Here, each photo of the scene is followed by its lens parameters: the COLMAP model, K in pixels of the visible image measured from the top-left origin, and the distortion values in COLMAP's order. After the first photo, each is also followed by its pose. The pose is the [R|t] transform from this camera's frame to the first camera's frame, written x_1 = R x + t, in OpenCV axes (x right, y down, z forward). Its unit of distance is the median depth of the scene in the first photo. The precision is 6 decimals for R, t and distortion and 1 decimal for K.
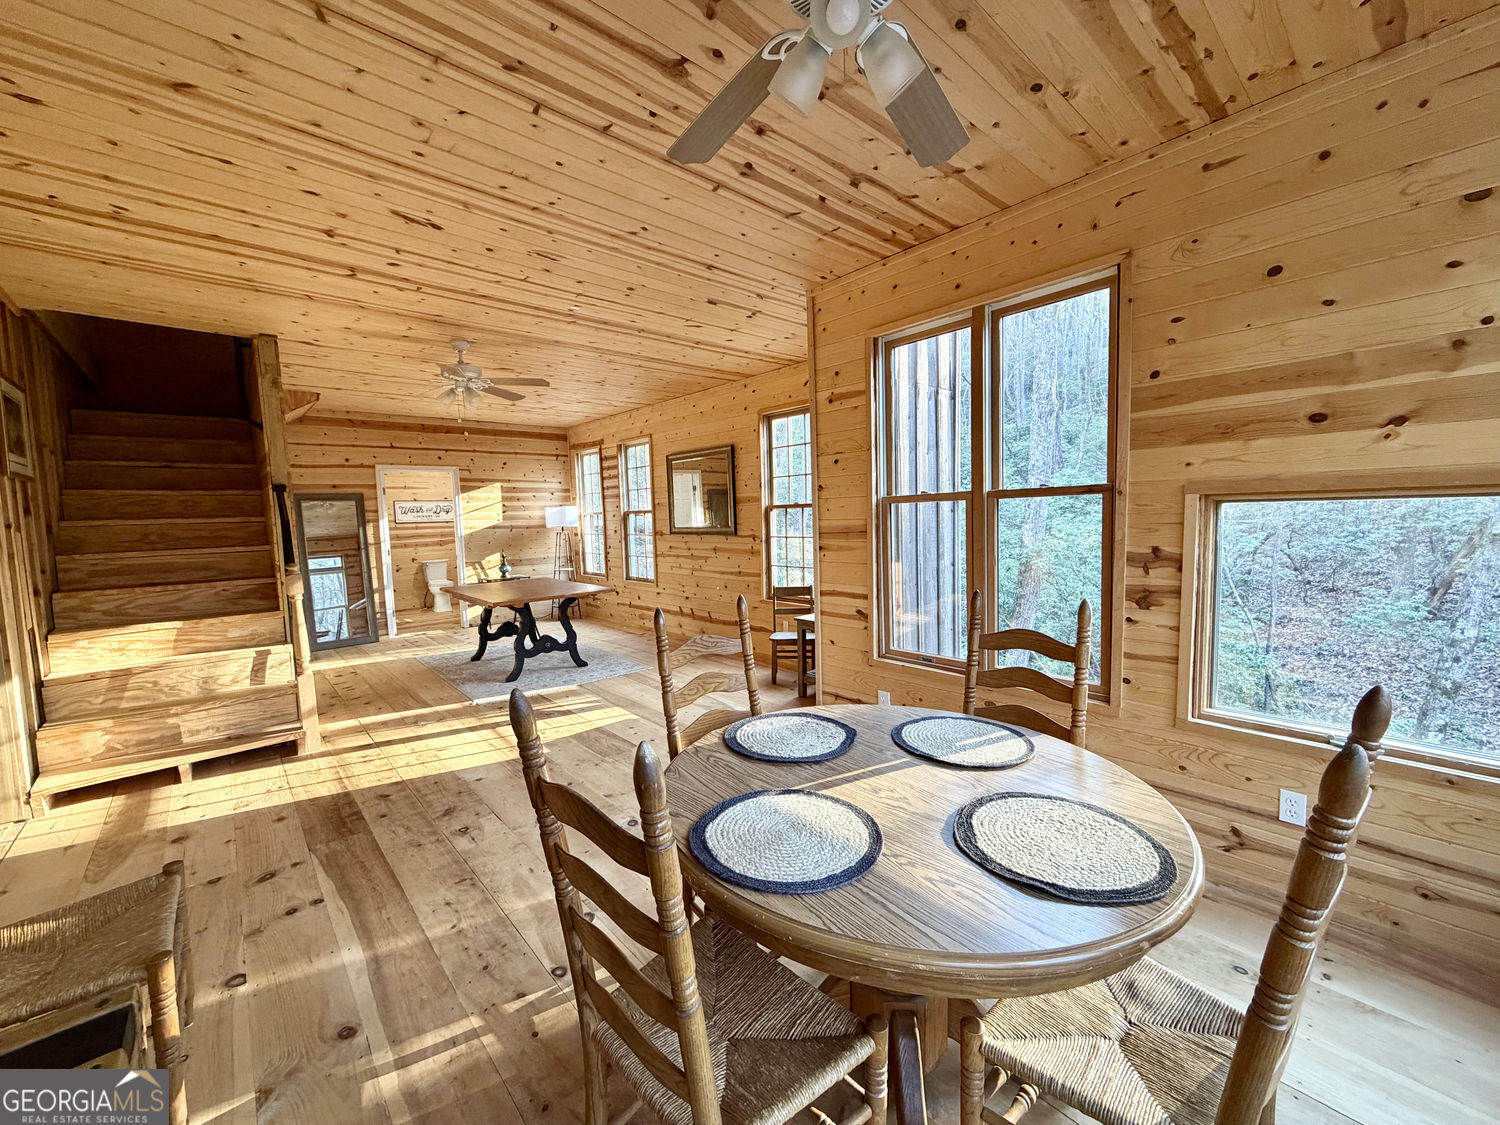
lens RADIAL K [[597.0, 0, 752.5], [0, 597.0, 562.6], [0, 0, 1]] dist [0.001085, 0.000119]
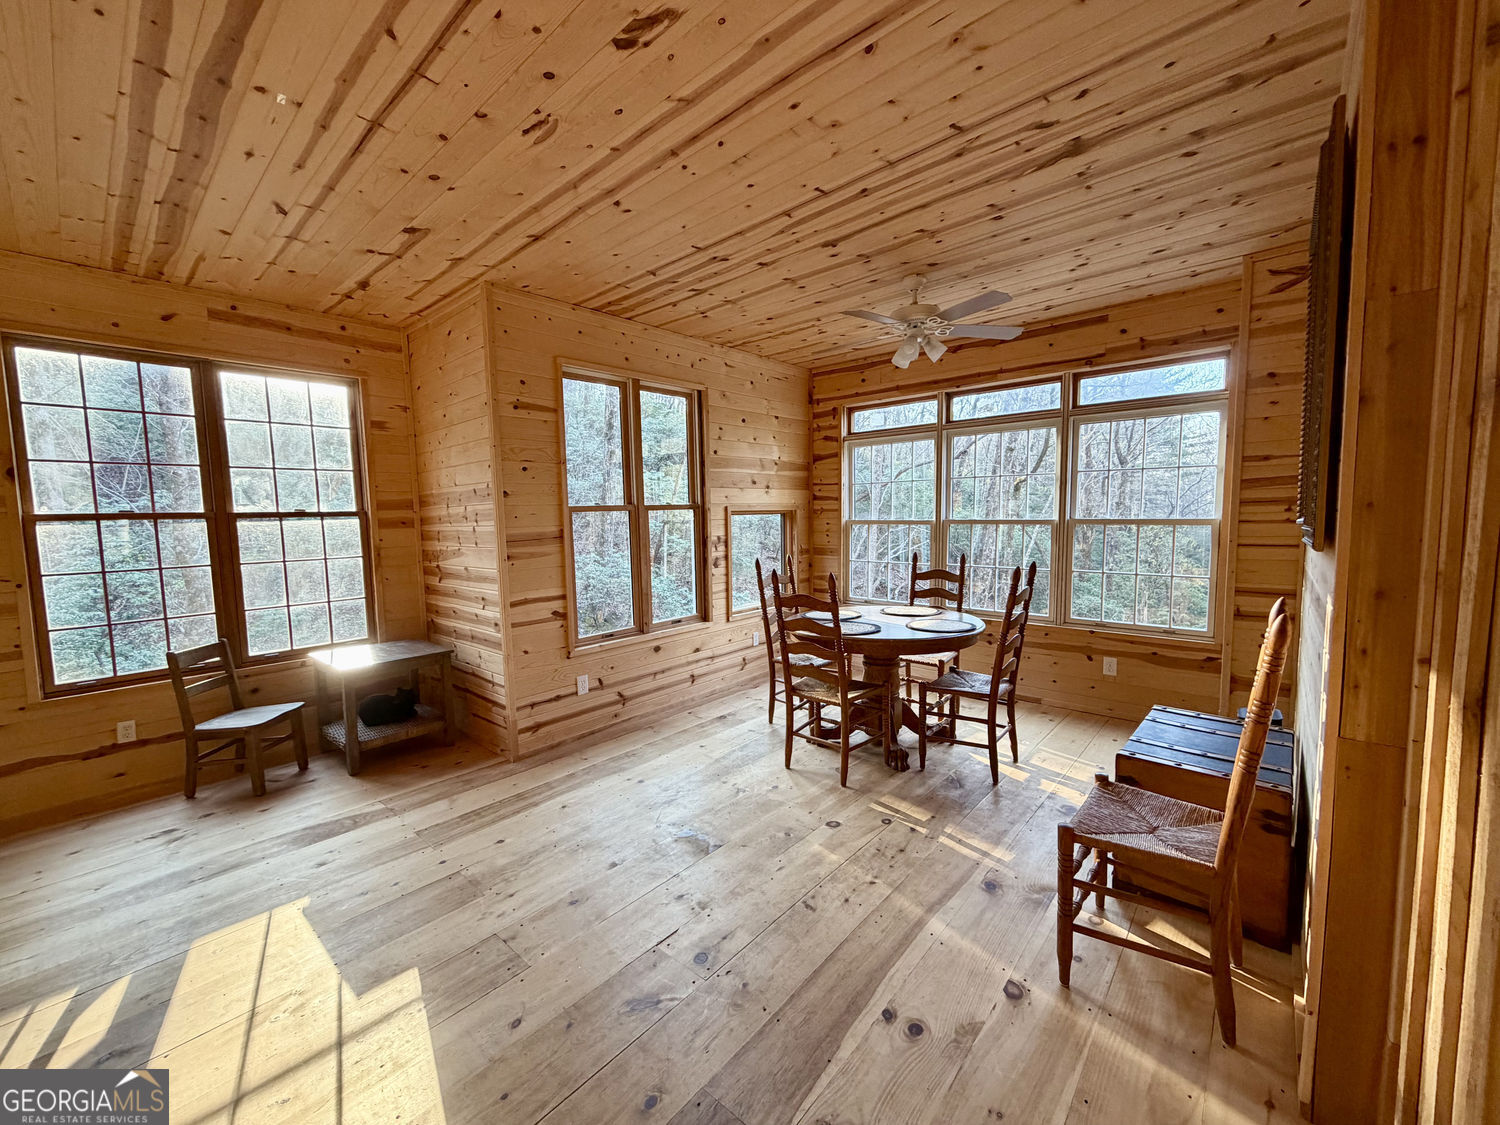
lens RADIAL K [[597.0, 0, 744.9], [0, 597.0, 562.8], [0, 0, 1]] dist [0.001085, 0.000119]
pose [[-0.115464, -0.050831, 0.992010, -1.058491], [0.108214, 0.992102, 0.063431, -0.043127], [-0.987399, 0.114674, -0.109052, 0.892217]]
